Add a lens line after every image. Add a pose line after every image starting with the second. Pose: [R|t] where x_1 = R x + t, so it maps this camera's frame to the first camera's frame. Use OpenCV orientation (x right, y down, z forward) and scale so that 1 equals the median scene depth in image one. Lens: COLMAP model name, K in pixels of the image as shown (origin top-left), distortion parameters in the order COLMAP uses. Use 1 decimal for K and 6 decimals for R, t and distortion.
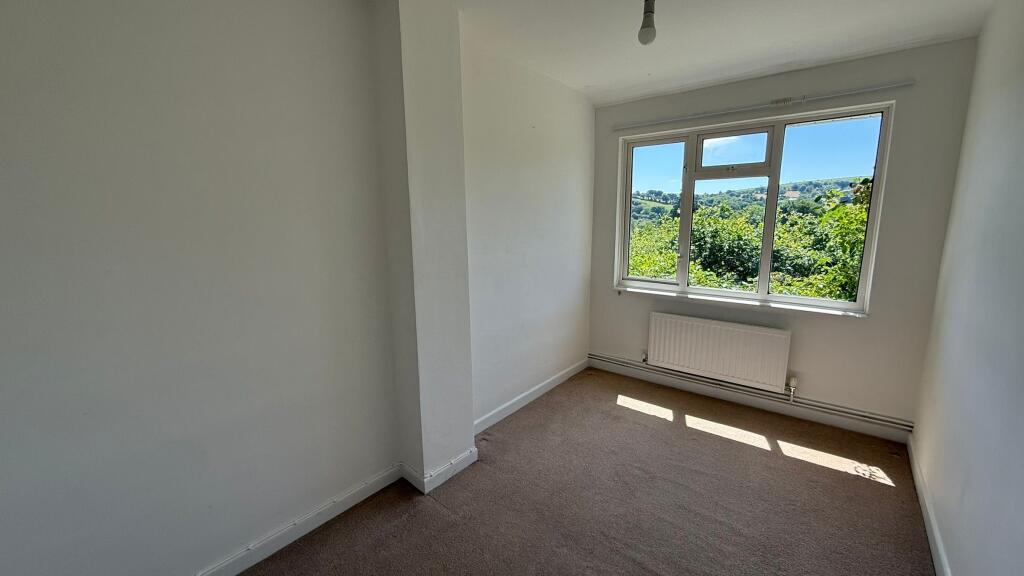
lens RADIAL K [[403.7, 0, 508.5], [0, 403.7, 288.9], [0, 0, 1]] dist [-0.001458, 0.000185]
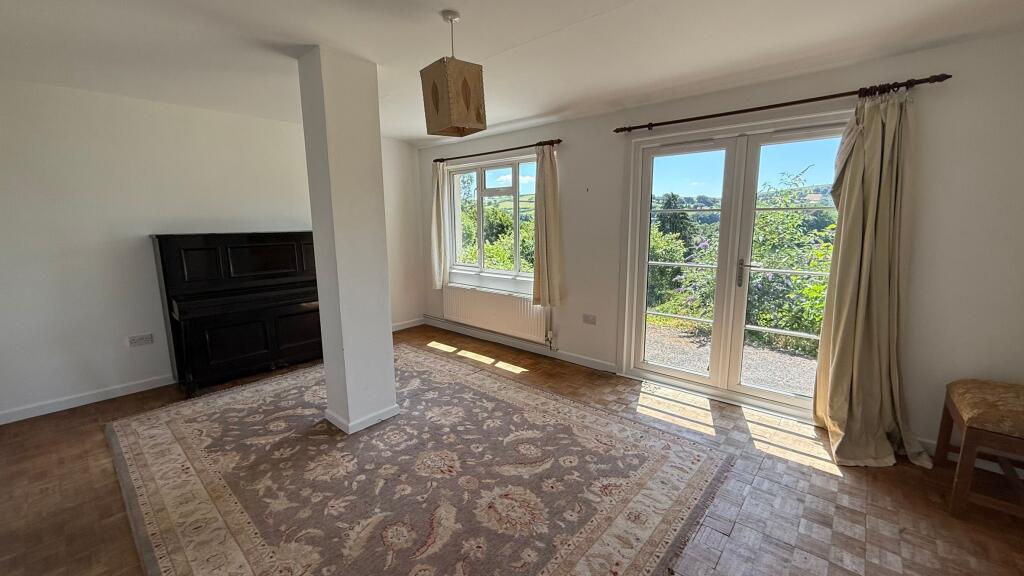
lens RADIAL K [[403.7, 0, 515.4], [0, 403.7, 287.7], [0, 0, 1]] dist [-0.001458, 0.000185]
pose [[0.999051, 0.018231, -0.039554, 0.647727], [-0.019122, 0.999569, -0.022260, 0.098407], [0.039131, 0.022995, 0.998969, -0.485922]]
